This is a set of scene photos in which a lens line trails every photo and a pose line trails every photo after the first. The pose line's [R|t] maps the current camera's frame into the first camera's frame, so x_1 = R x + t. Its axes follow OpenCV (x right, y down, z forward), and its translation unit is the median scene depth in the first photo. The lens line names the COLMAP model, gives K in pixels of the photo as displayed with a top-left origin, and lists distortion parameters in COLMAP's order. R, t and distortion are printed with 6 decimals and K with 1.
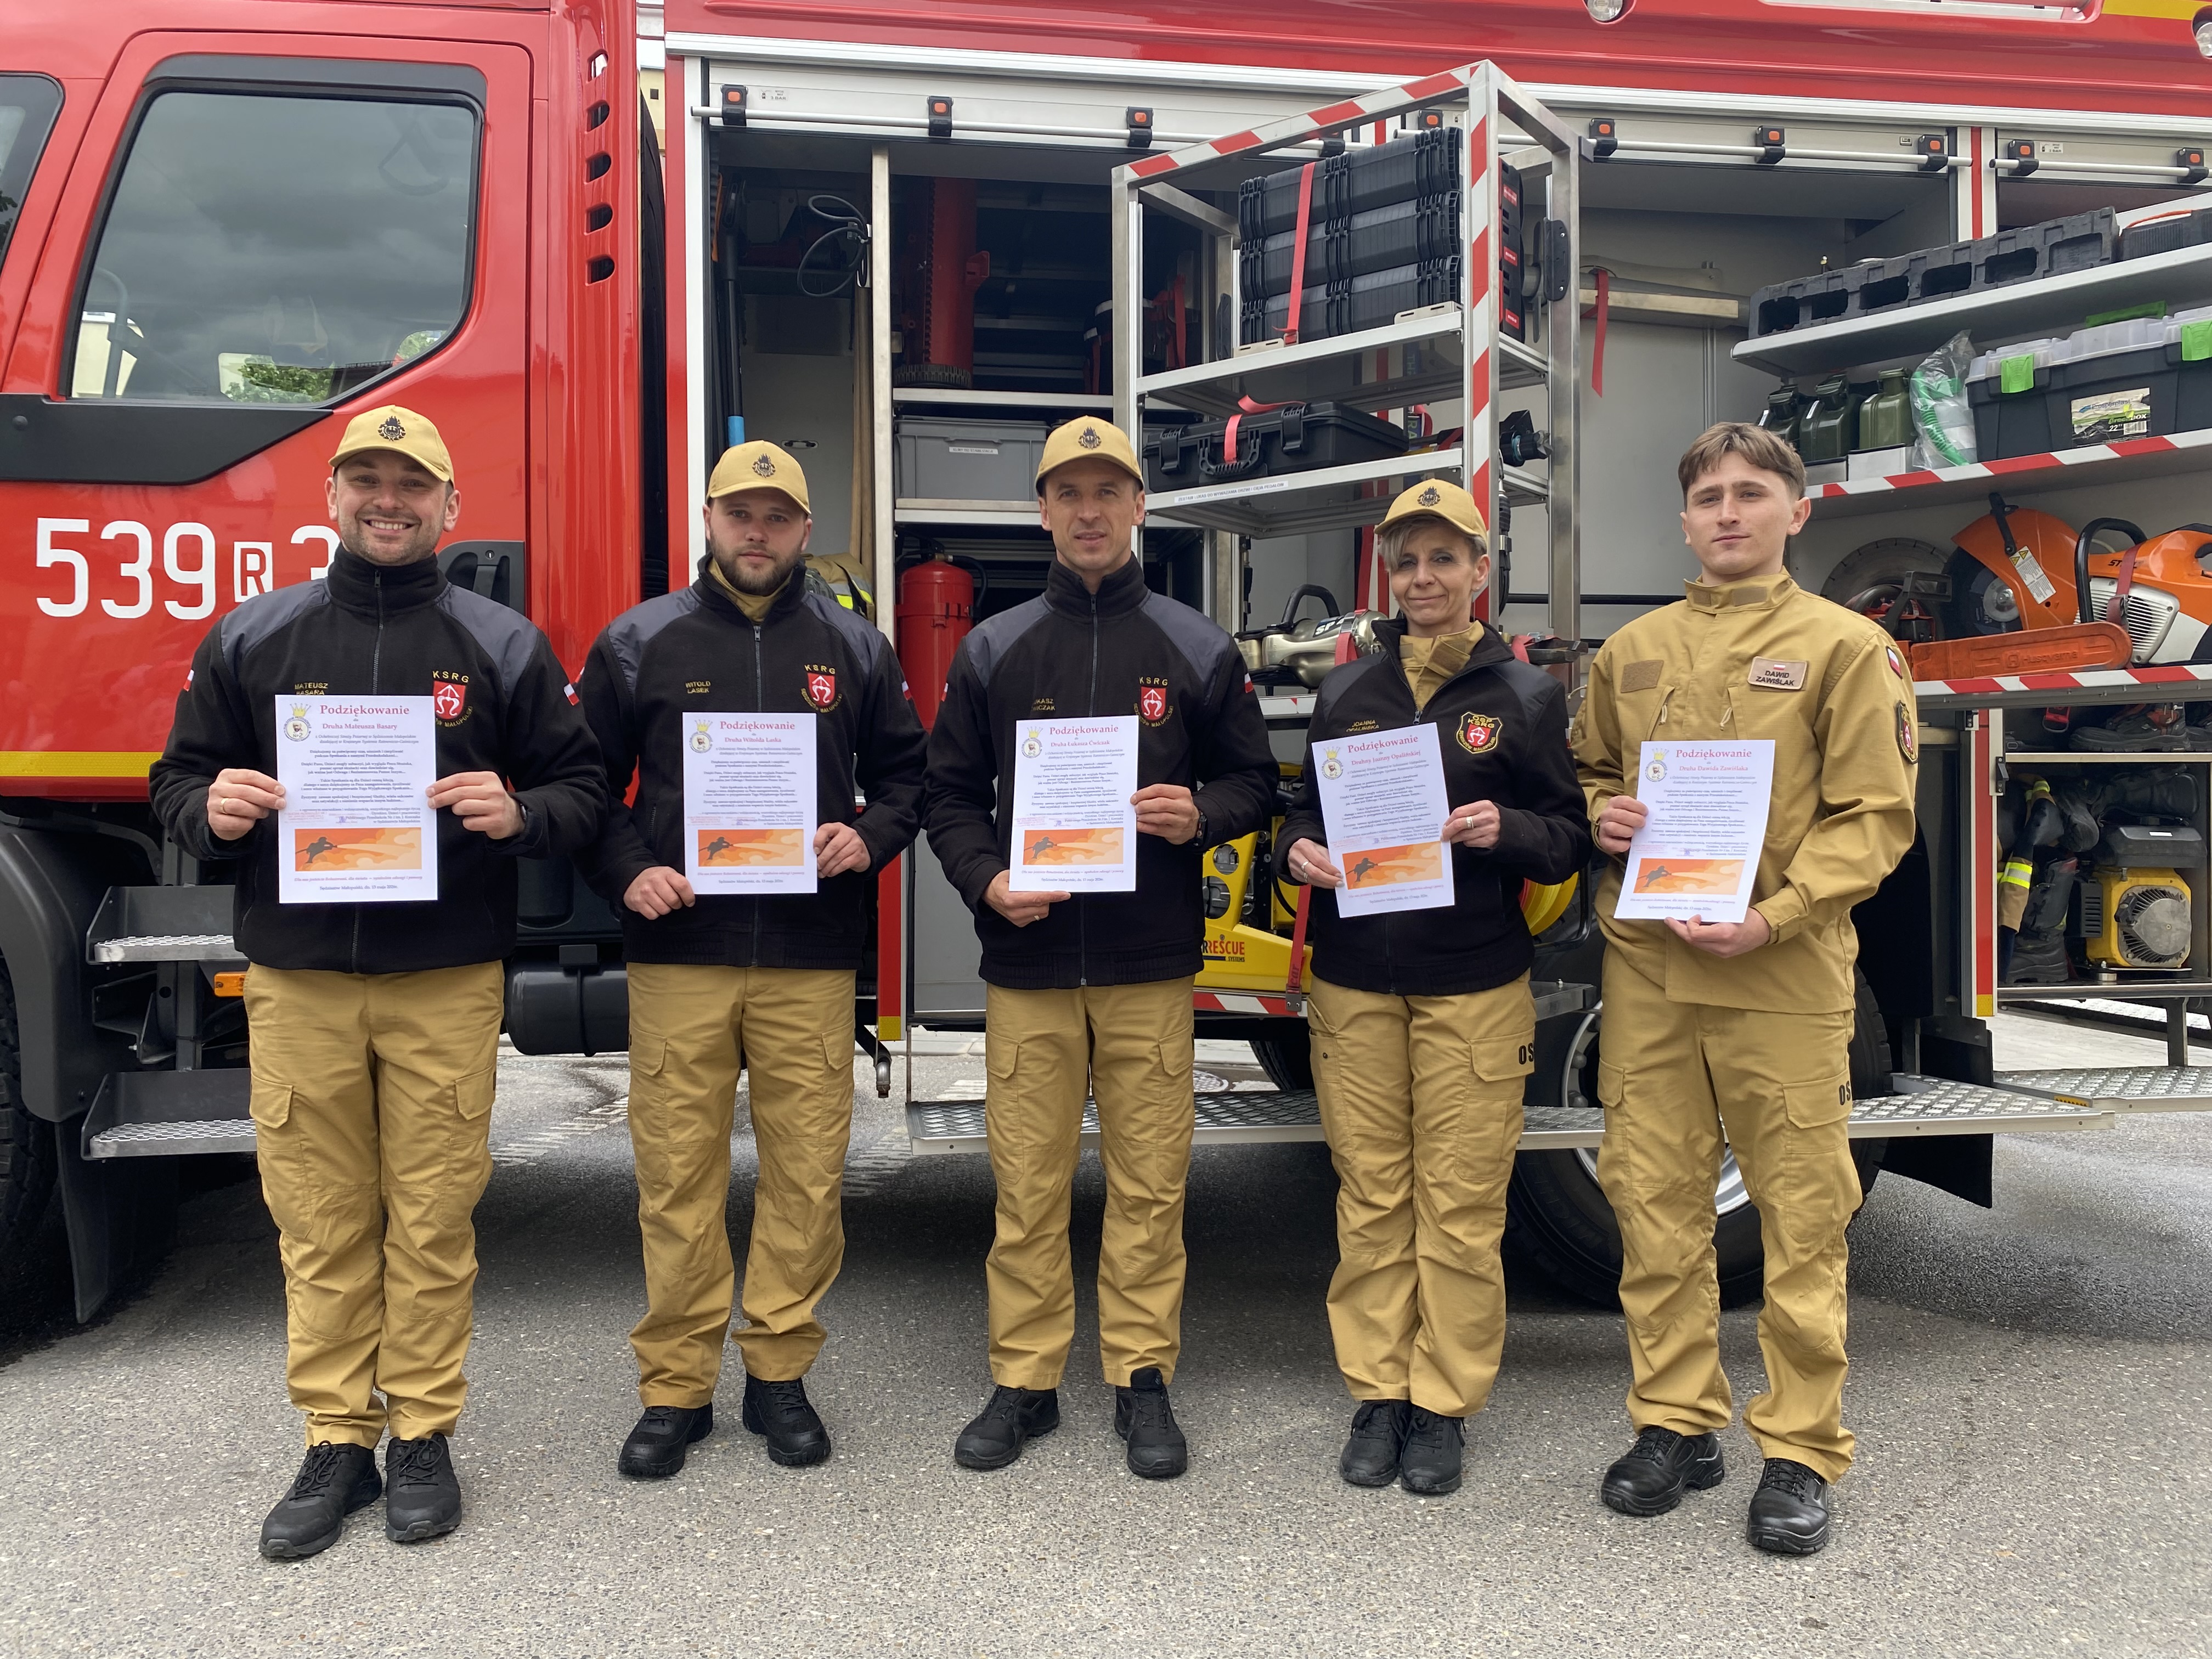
lens RADIAL K [[1661.7, 0, 1121.0], [0, 1661.7, 825.9], [0, 0, 1]] dist [0.038476, -0.045042]
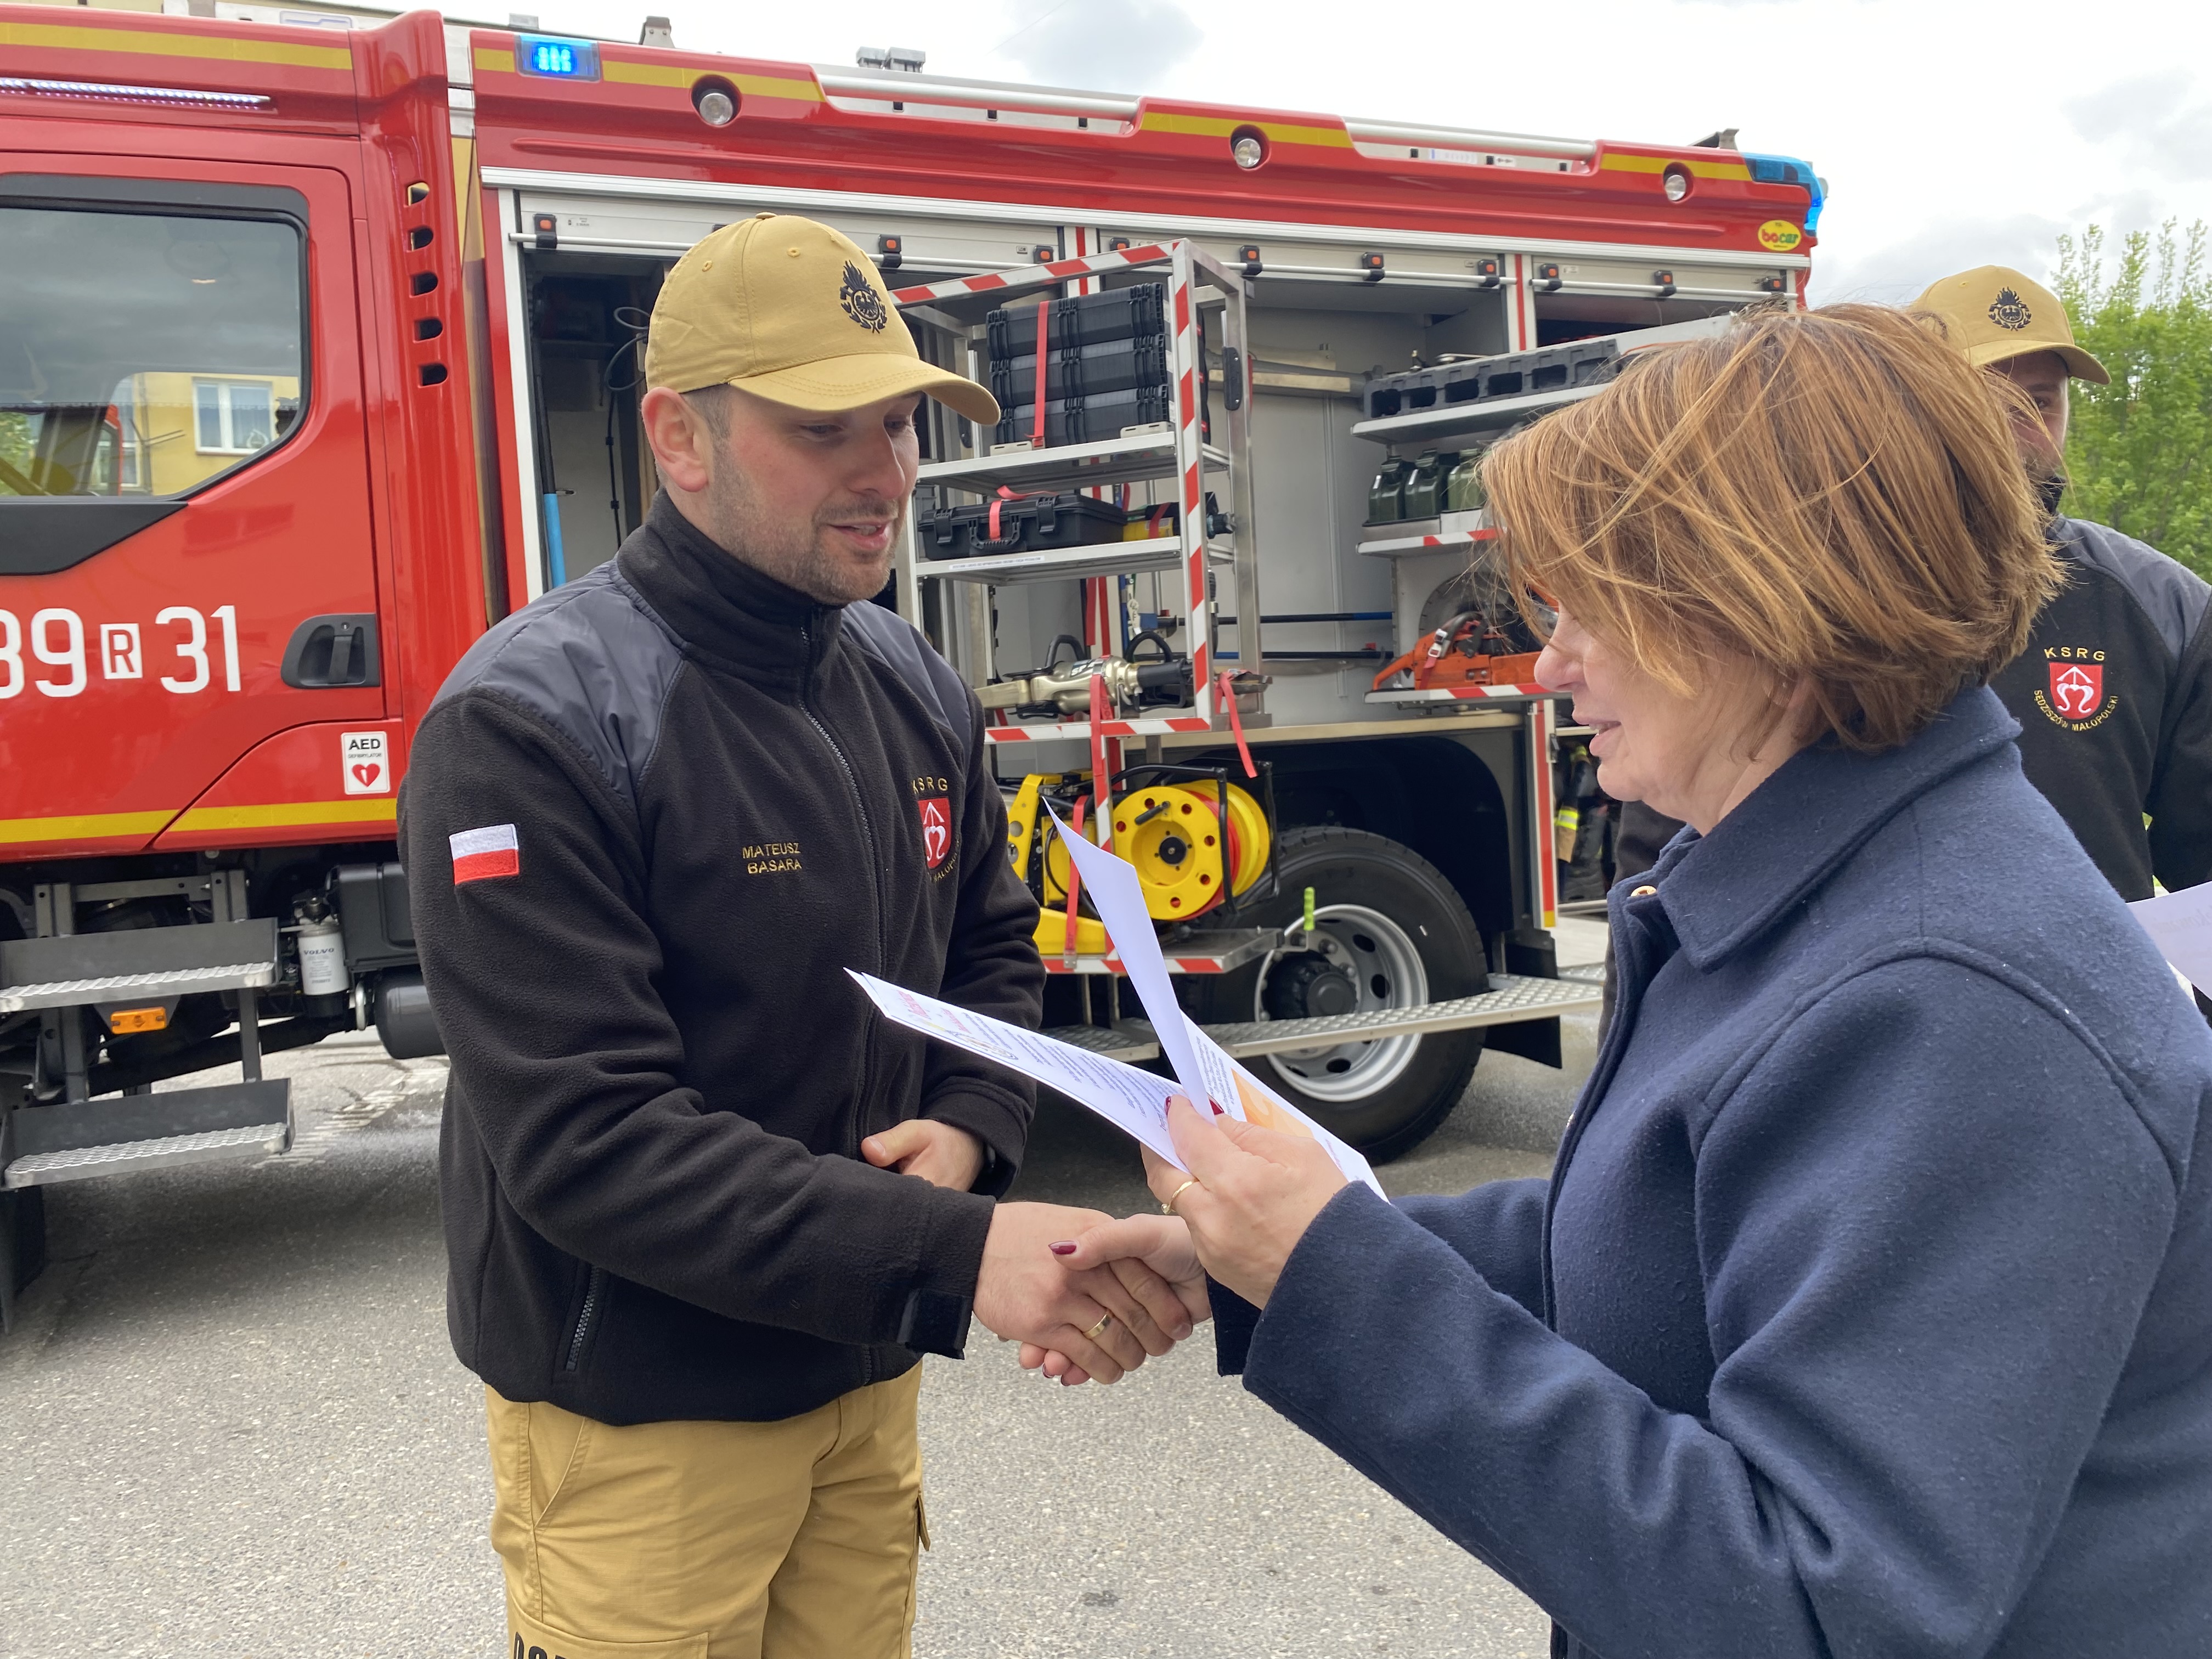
lens RADIAL K [[1661.7, 0, 1121.0], [0, 1661.7, 825.9], [0, 0, 1]] dist [0.038476, -0.045042]
pose [[0.969540, -0.061159, 0.237176, -0.142476], [0.051217, 0.997540, 0.047863, -0.053844], [-0.239520, -0.034258, 0.970287, -0.232401]]
